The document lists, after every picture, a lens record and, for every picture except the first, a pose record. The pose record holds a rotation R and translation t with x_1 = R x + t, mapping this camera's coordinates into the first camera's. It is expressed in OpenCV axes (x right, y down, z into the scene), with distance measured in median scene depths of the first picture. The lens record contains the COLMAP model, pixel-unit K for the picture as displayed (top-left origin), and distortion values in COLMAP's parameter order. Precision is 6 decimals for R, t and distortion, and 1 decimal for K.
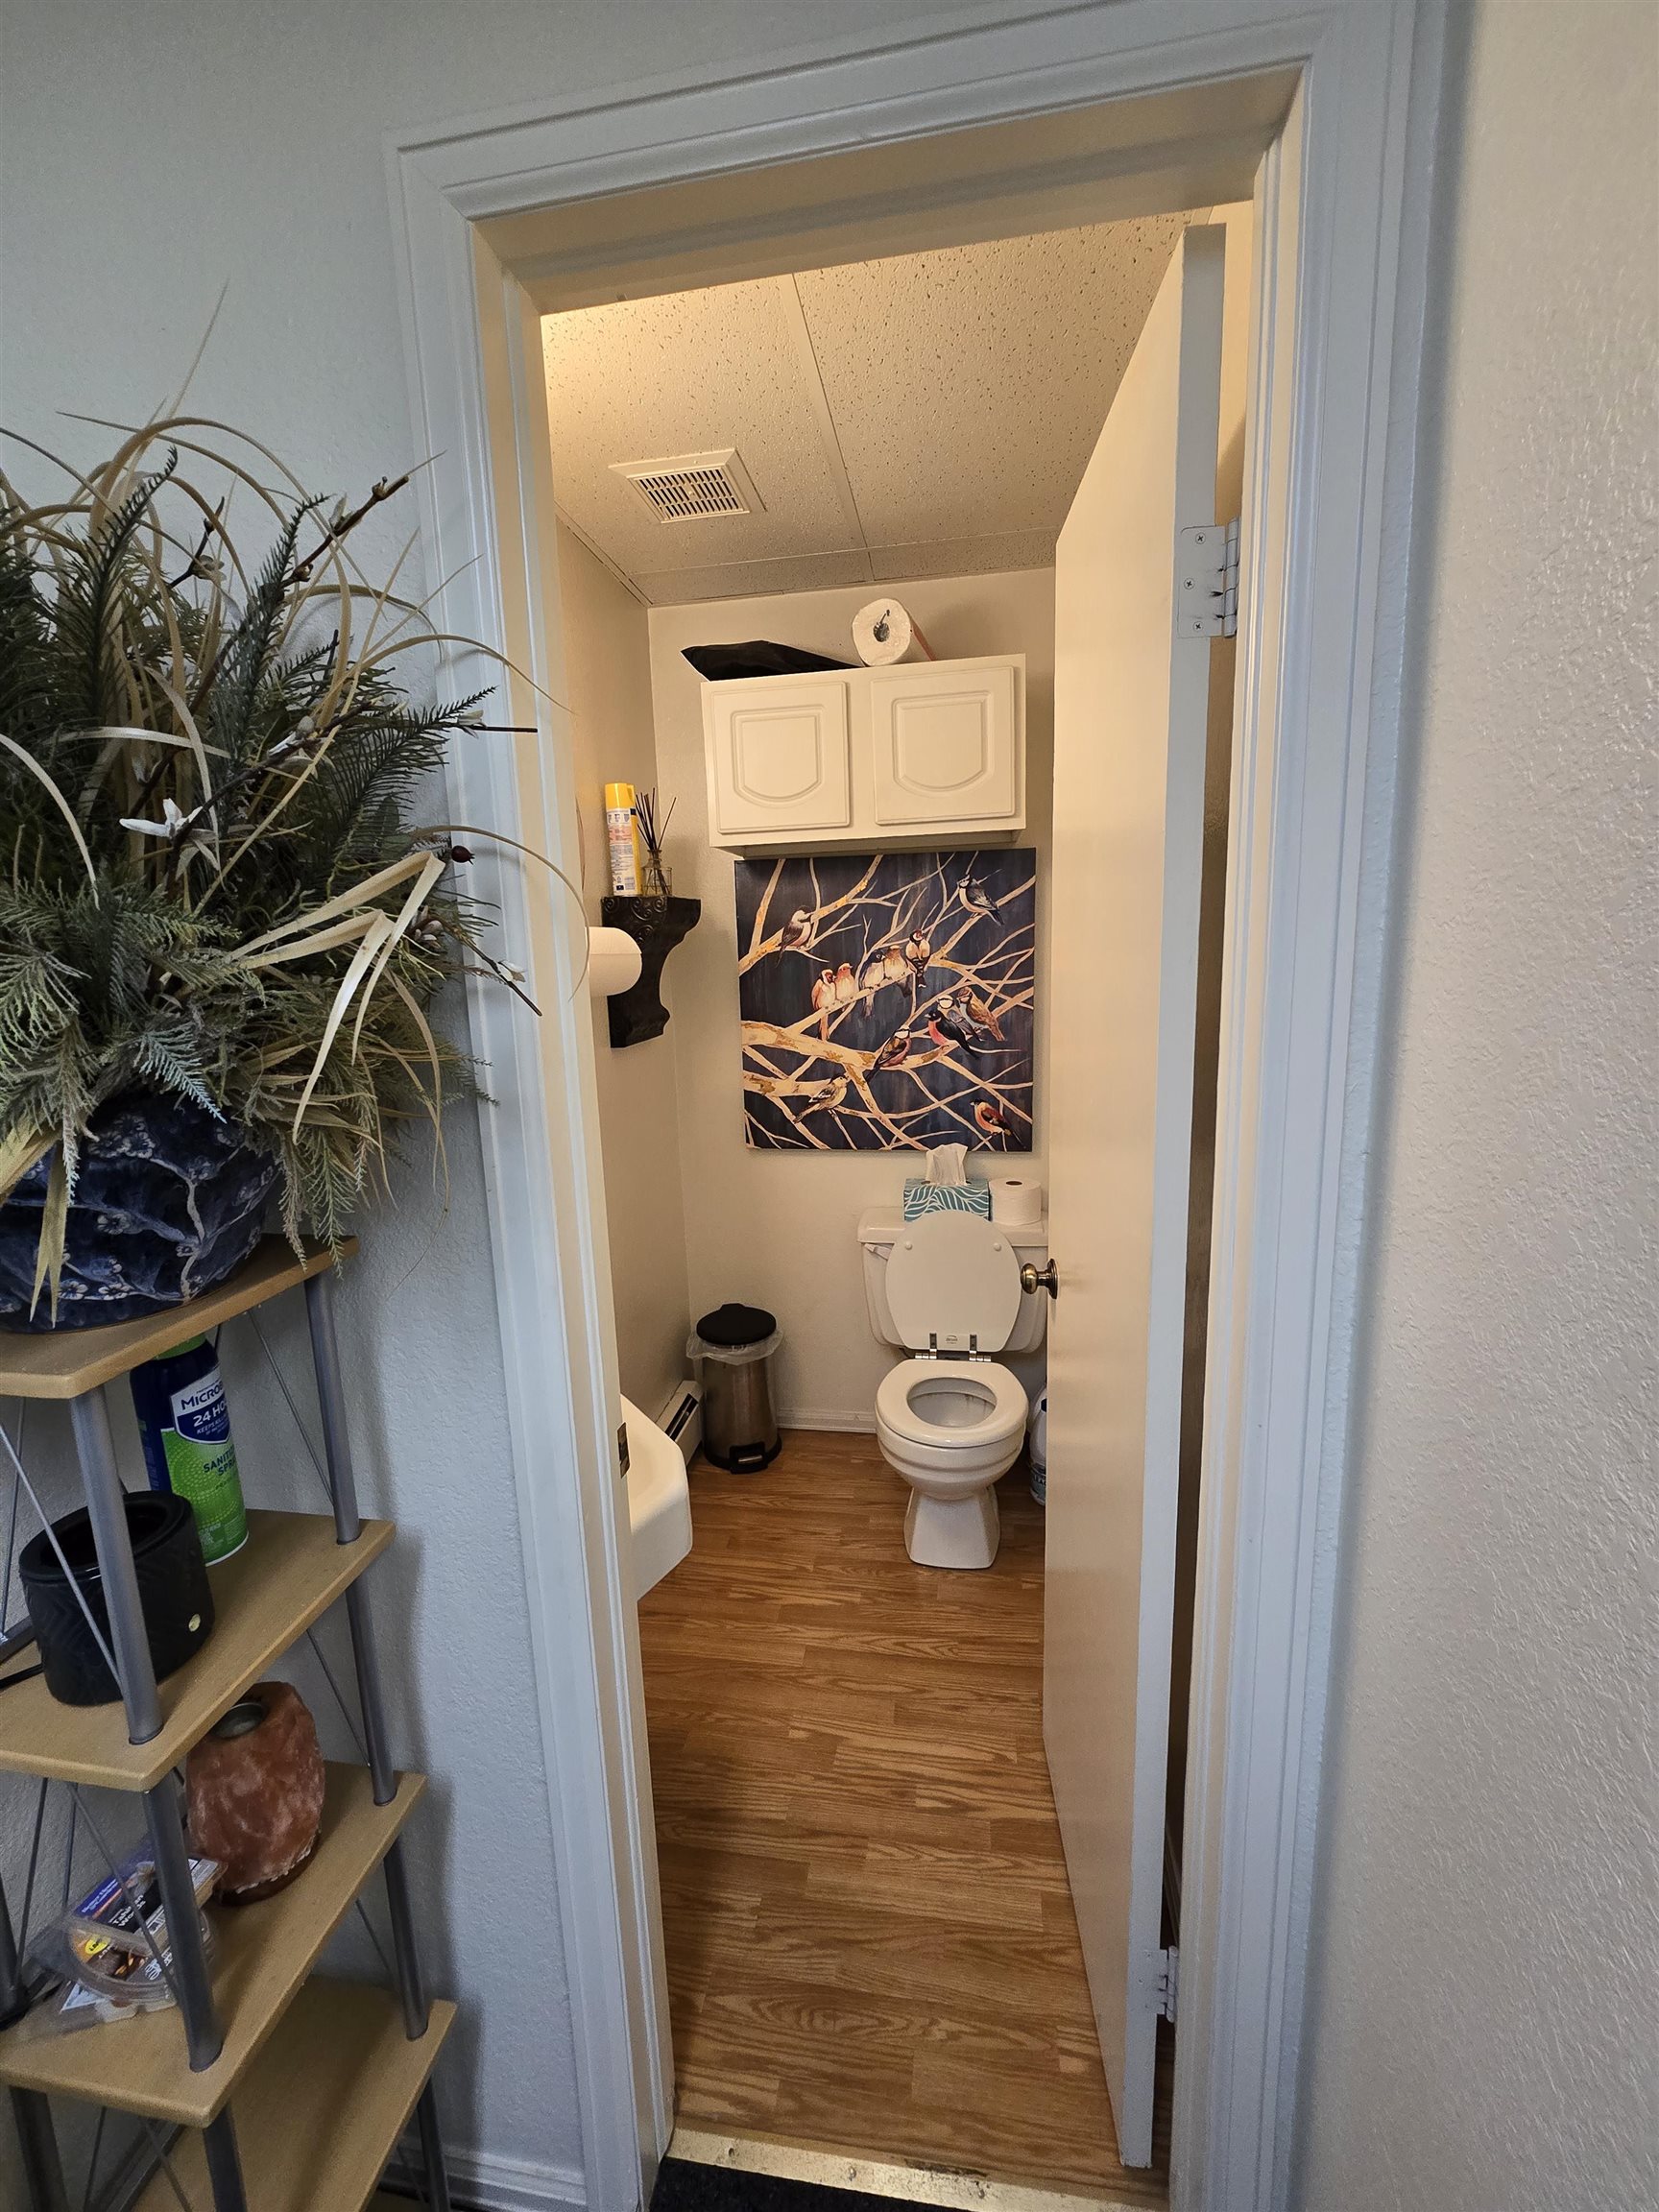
lens RADIAL K [[911.2, 0, 815.5], [0, 911.2, 1098.1], [0, 0, 1]] dist [-0.000794, 0.001171]
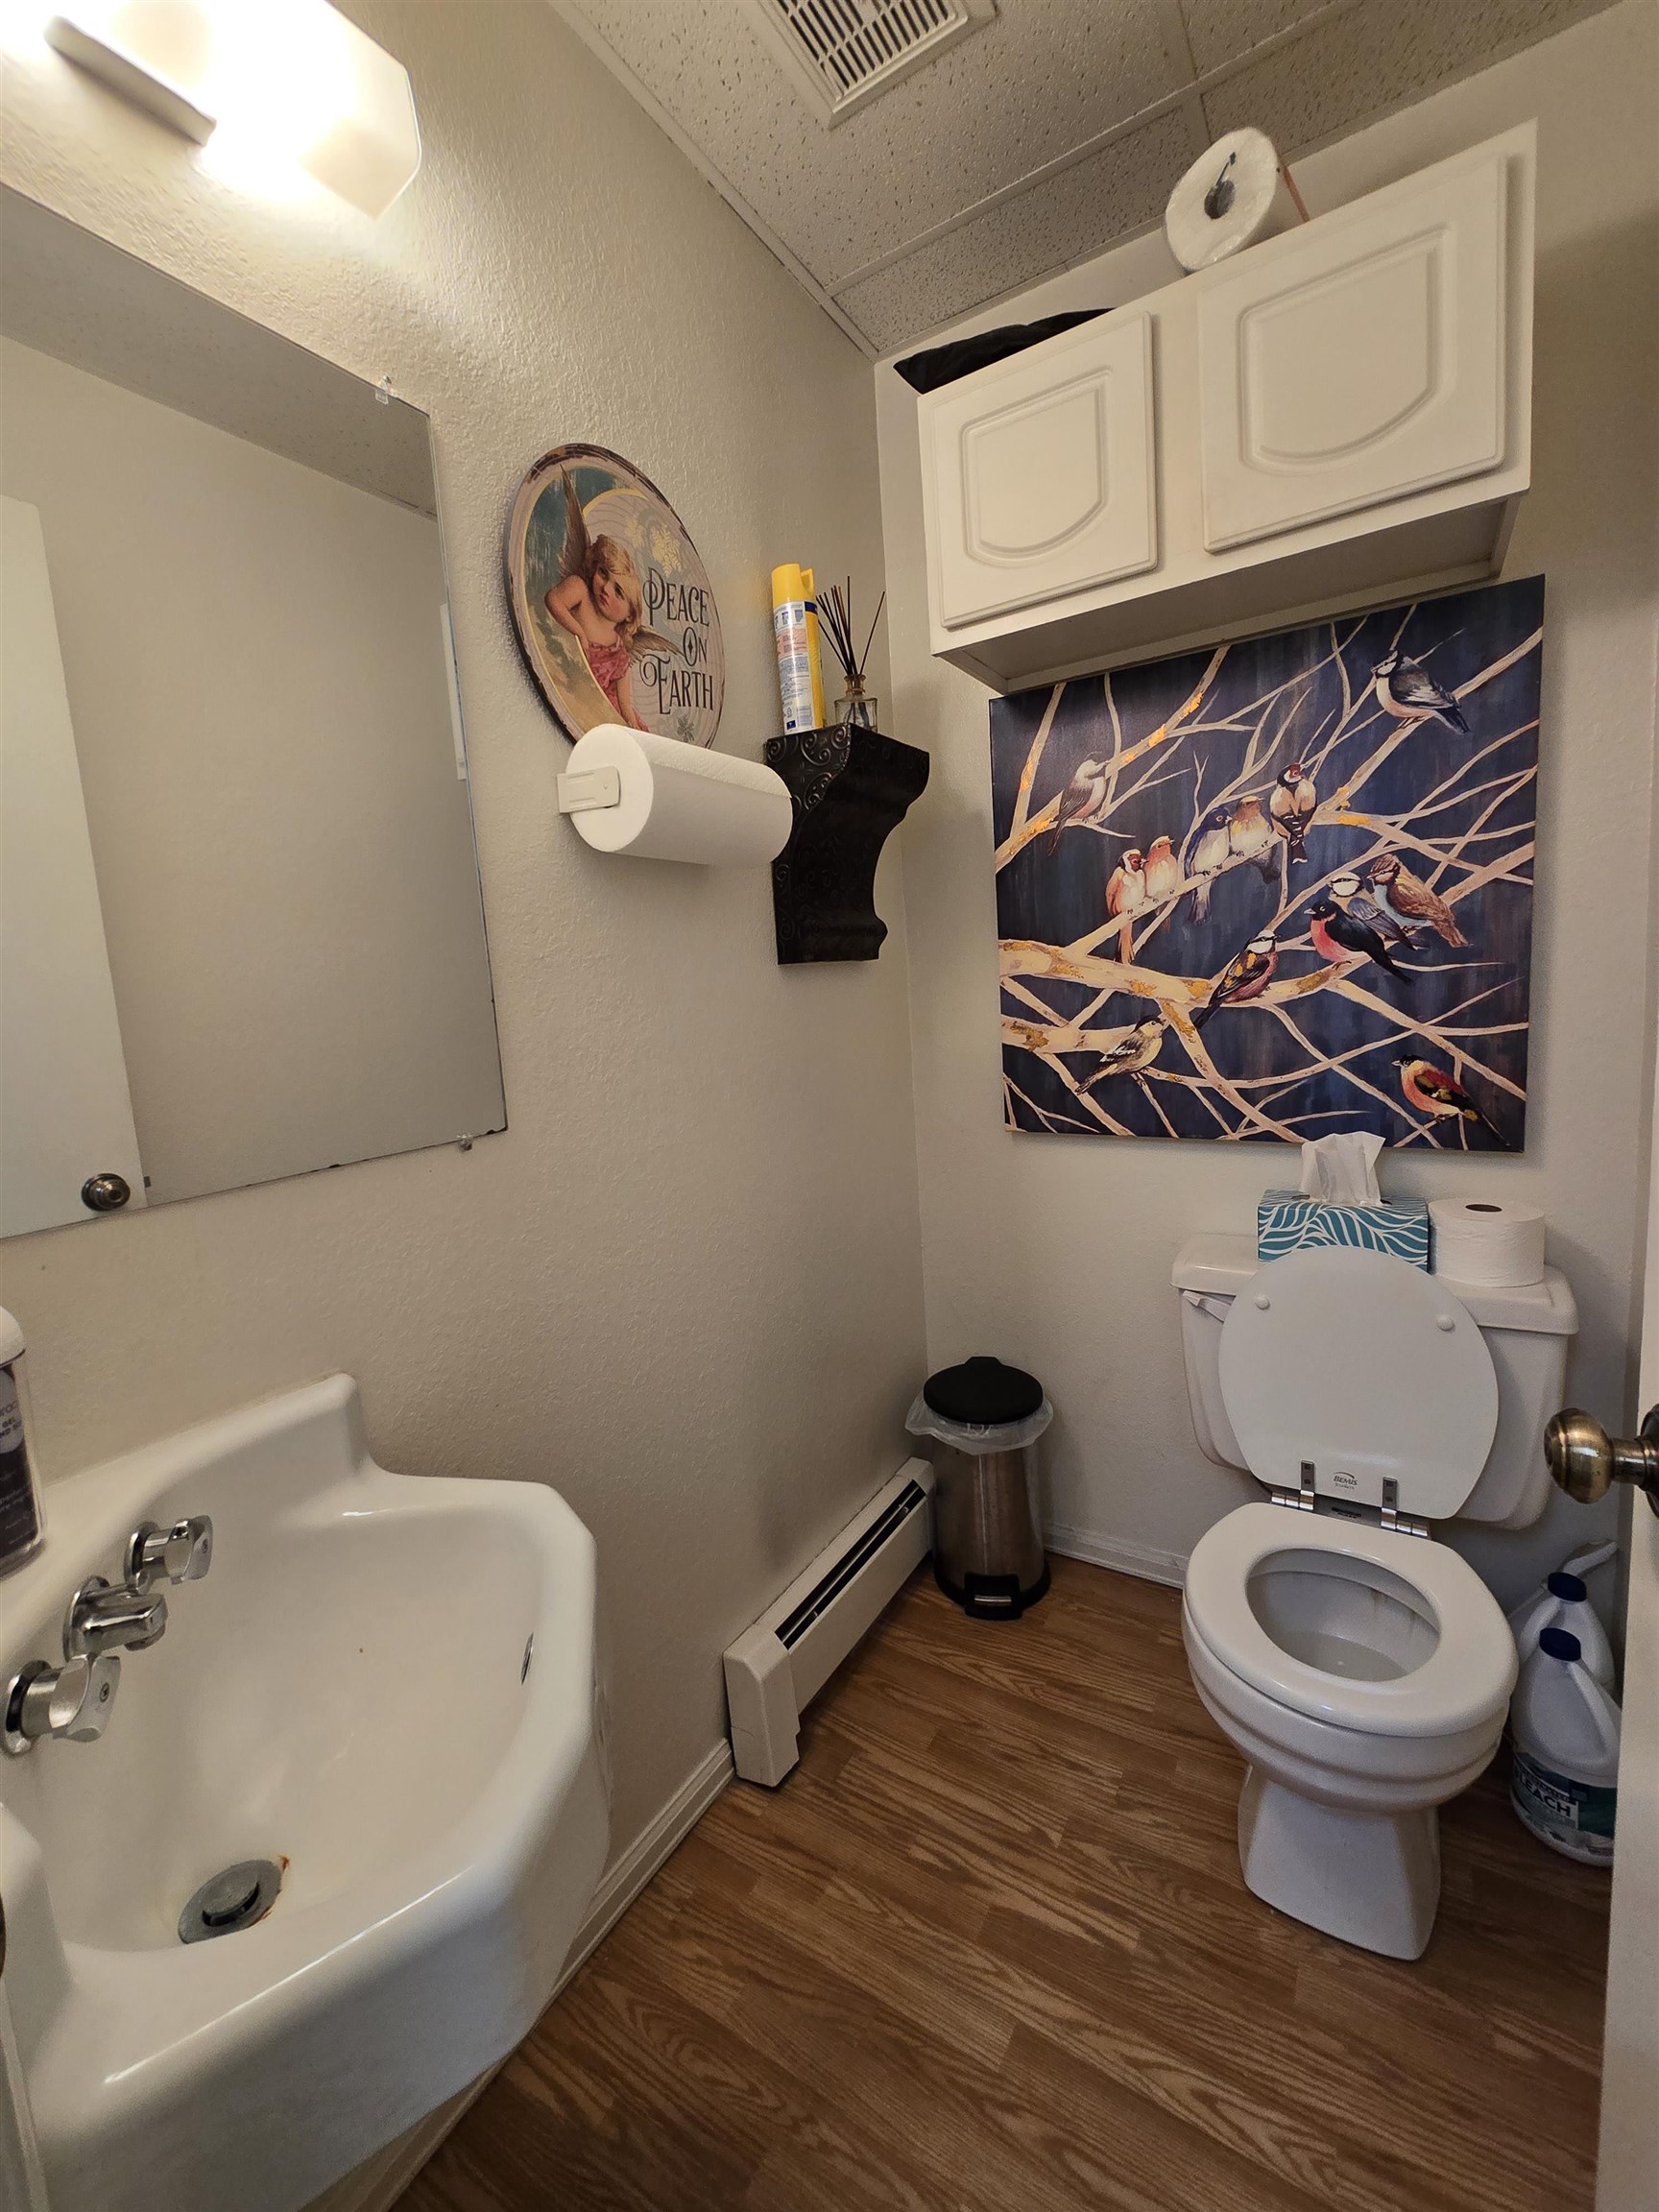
lens RADIAL K [[905.9, 0, 815.2], [0, 905.9, 1096.6], [0, 0, 1]] dist [-0.003869, 0.000065]
pose [[0.919402, 0.020646, -0.392777, 0.062251], [-0.029985, 0.999394, -0.017657, 0.048694], [0.392174, 0.028011, 0.919464, 0.347772]]
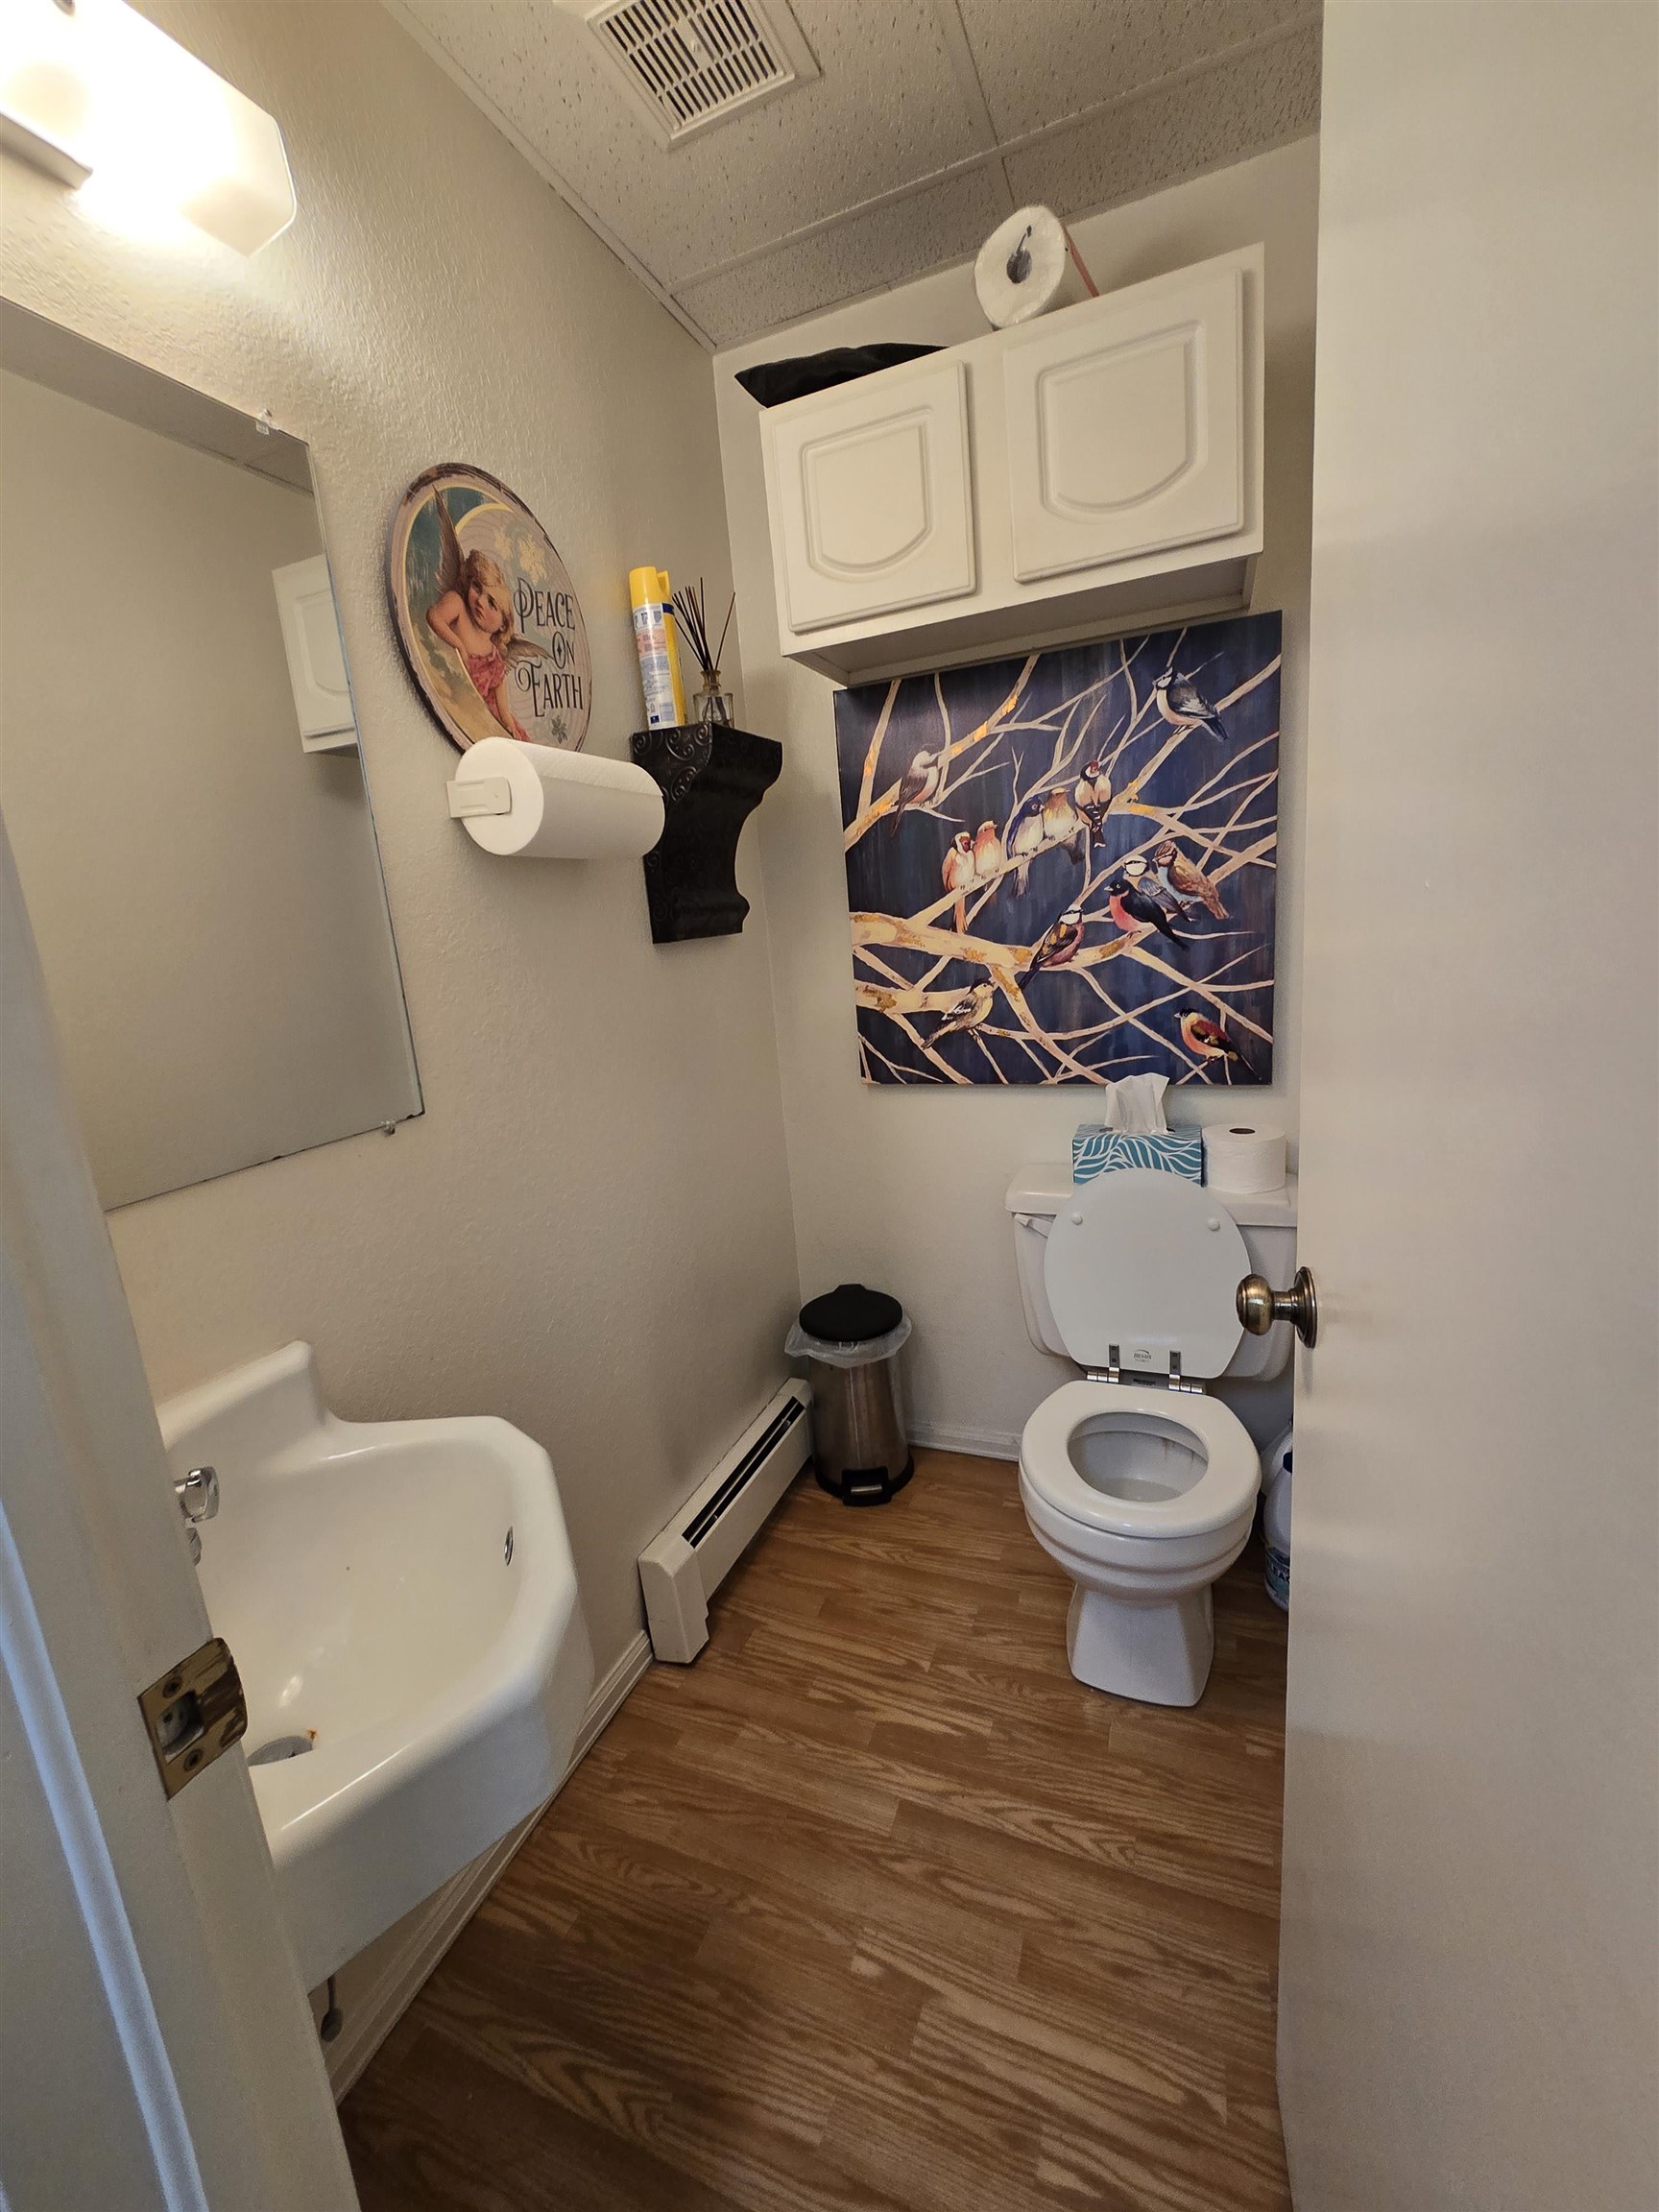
lens RADIAL K [[911.2, 0, 815.5], [0, 911.2, 1098.1], [0, 0, 1]] dist [-0.000794, 0.001171]
pose [[0.971363, -0.002568, -0.237586, 0.071612], [0.013493, 0.998924, 0.044366, 0.034959], [0.237216, -0.046302, 0.970353, 0.272382]]
